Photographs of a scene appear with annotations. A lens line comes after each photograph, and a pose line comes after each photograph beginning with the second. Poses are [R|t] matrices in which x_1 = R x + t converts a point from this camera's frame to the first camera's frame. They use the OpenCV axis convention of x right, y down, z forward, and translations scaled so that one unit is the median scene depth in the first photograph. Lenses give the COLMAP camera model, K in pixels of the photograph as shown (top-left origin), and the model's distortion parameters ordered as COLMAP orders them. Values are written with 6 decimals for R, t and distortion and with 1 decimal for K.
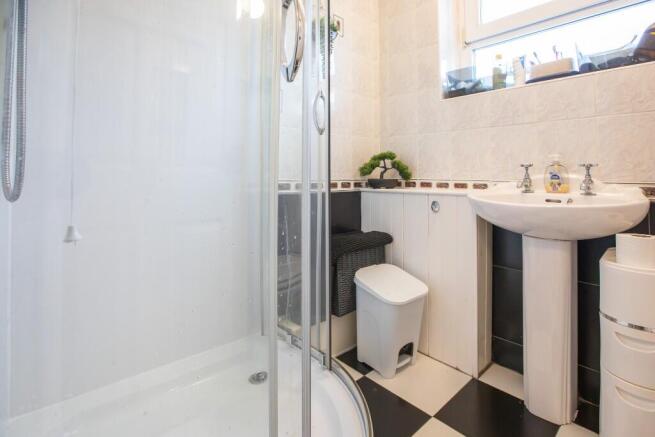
lens RADIAL K [[301.3, 0, 327.5], [0, 301.3, 218.5], [0, 0, 1]] dist [-0.089994, 0.042455]
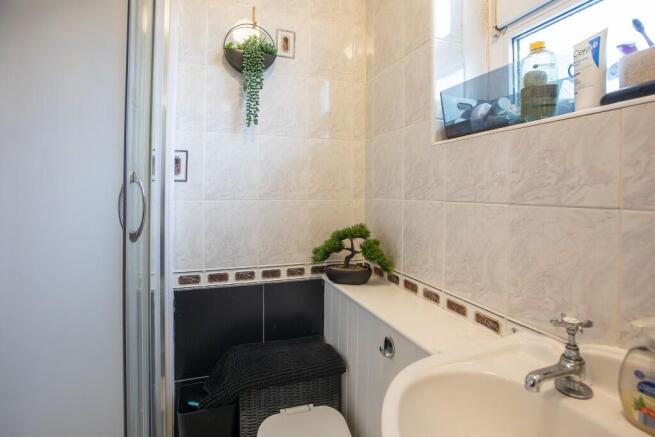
lens RADIAL K [[298.6, 0, 327.7], [0, 298.6, 223.6], [0, 0, 1]] dist [-0.055538, 0.018874]
pose [[0.924764, 0.036379, -0.378798, 0.402897], [-0.043748, 0.998984, -0.010860, -0.227507], [0.378018, 0.026615, 0.925416, 0.399143]]
